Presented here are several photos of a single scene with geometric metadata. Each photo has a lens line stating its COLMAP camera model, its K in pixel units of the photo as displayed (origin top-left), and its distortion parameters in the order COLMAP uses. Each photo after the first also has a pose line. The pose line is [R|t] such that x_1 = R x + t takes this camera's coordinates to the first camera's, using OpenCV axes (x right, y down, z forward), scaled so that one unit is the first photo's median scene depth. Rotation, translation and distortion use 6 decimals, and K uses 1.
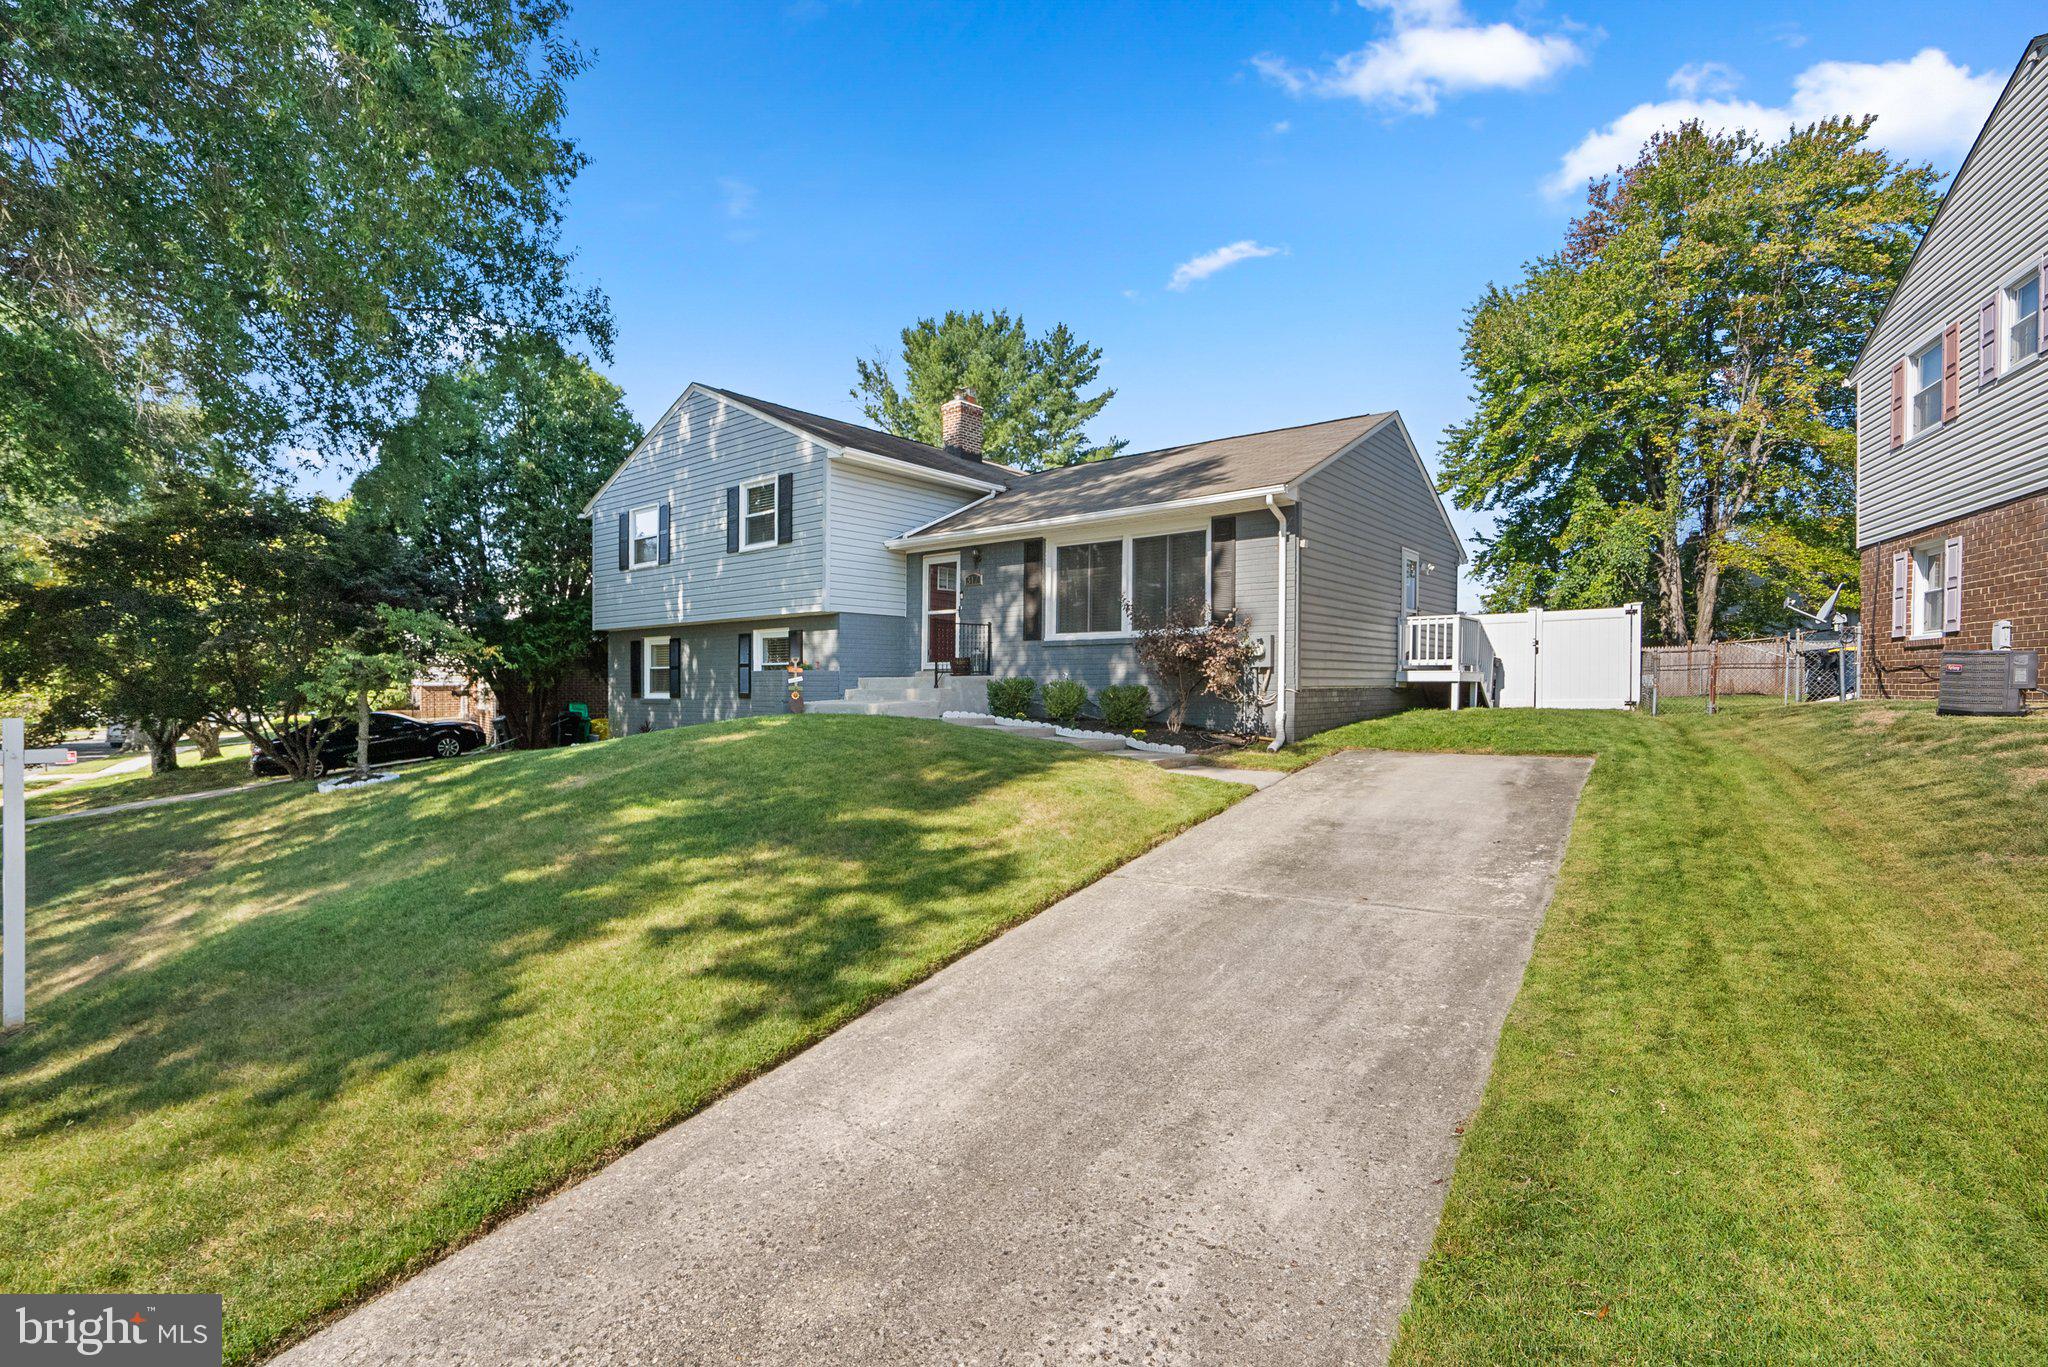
lens RADIAL K [[933.1, 0, 1033.2], [0, 933.1, 688.2], [0, 0, 1]] dist [0.001503, 0.000179]
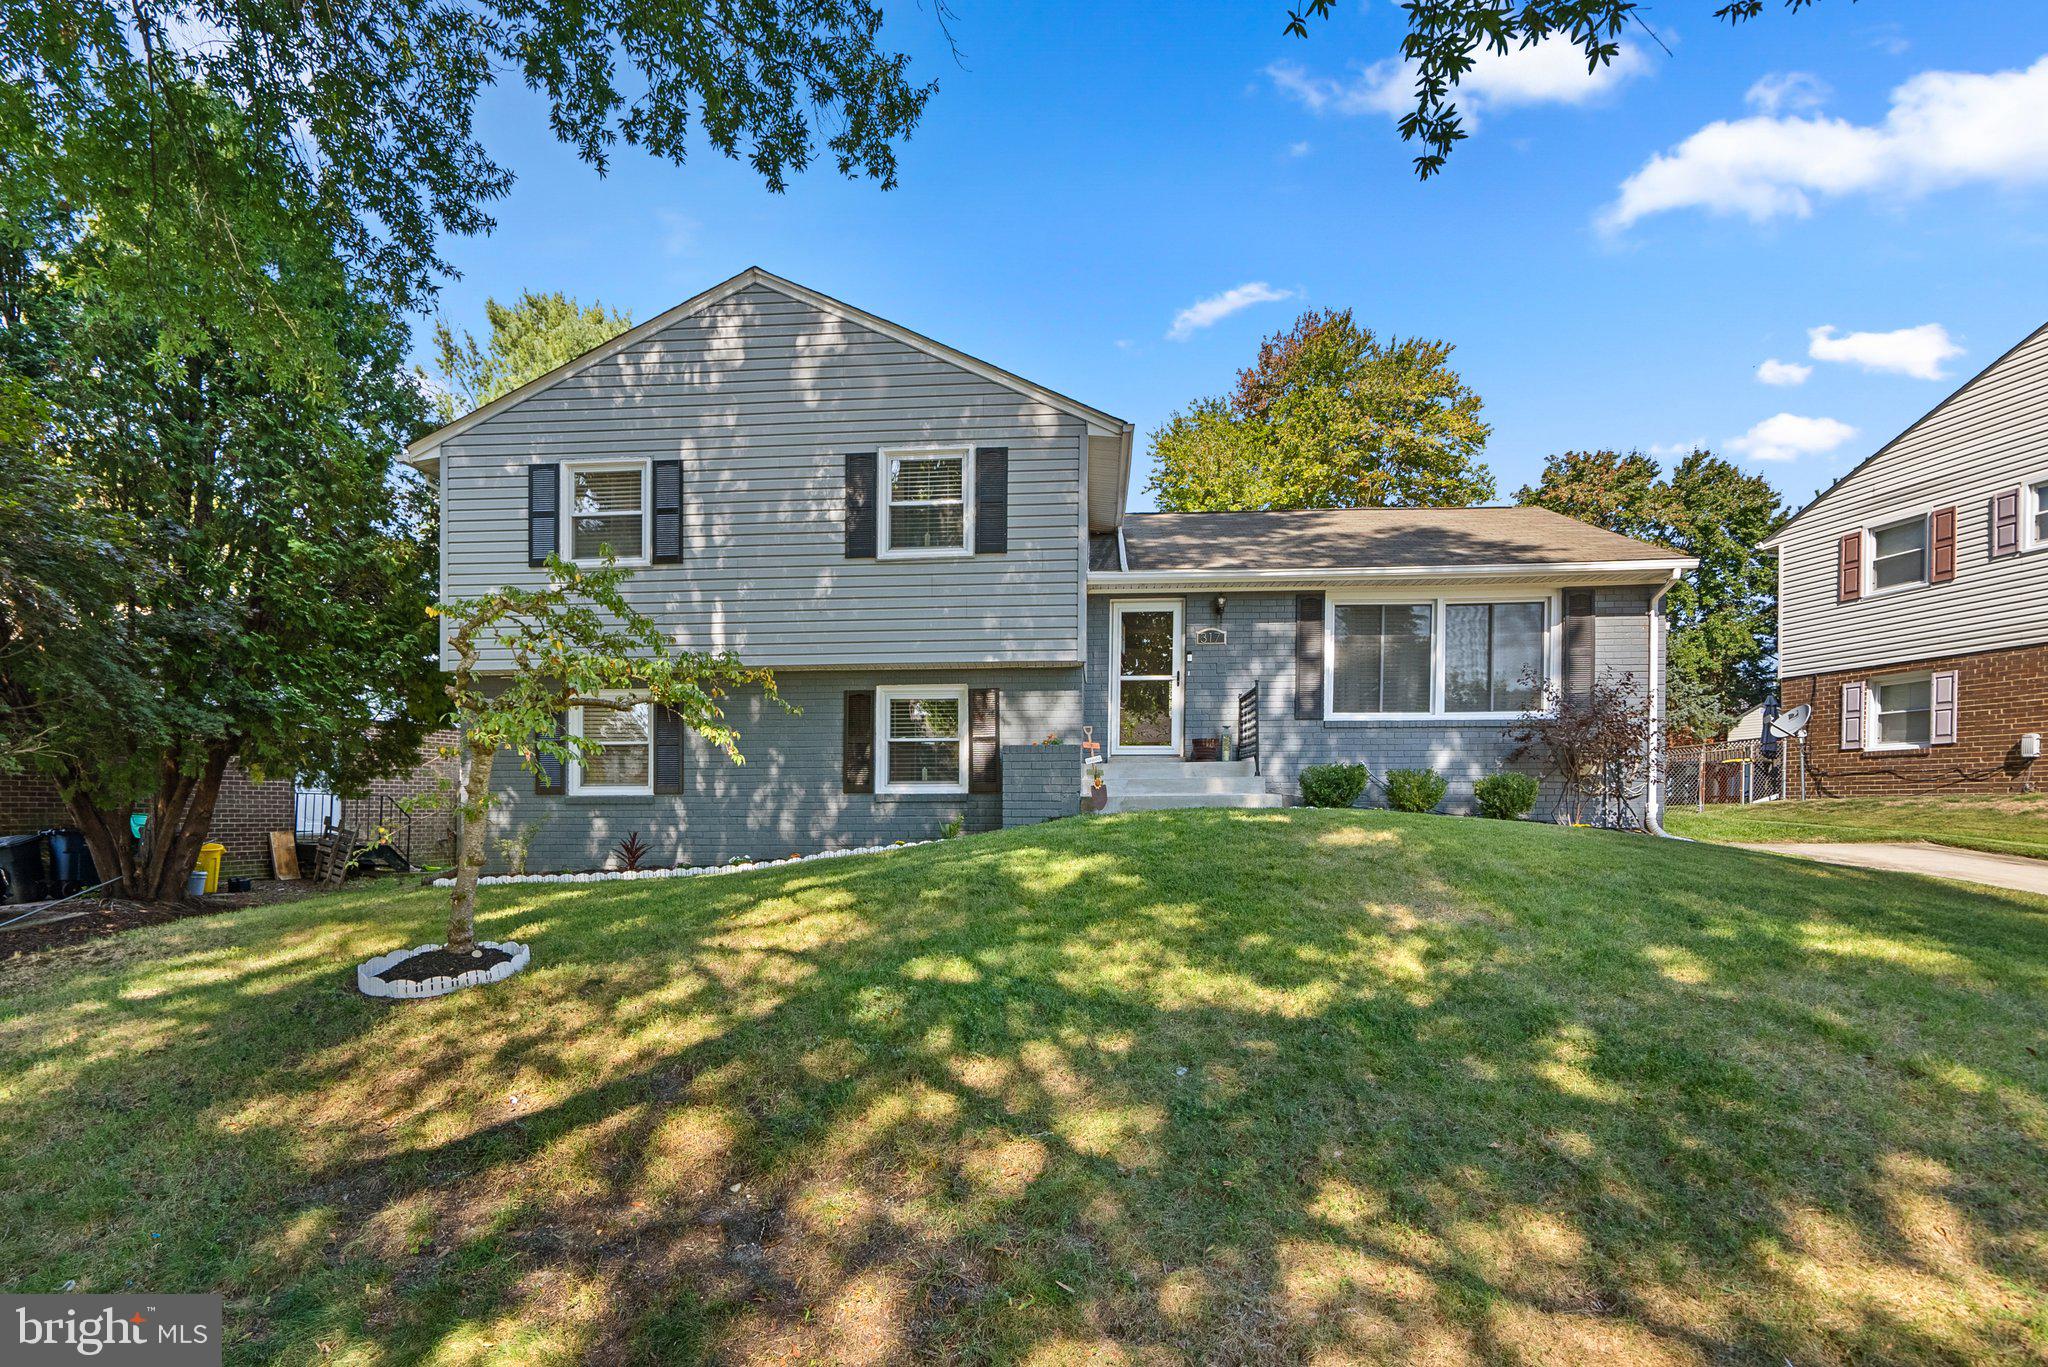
lens RADIAL K [[977.0, 0, 1017.2], [0, 977.0, 795.2], [0, 0, 1]] dist [-0.001328, 0.000059]
pose [[0.832864, 0.006474, 0.553440, -0.619147], [0.001462, 0.999902, -0.013895, 0.021724], [-0.553476, 0.012382, 0.832773, 0.421896]]
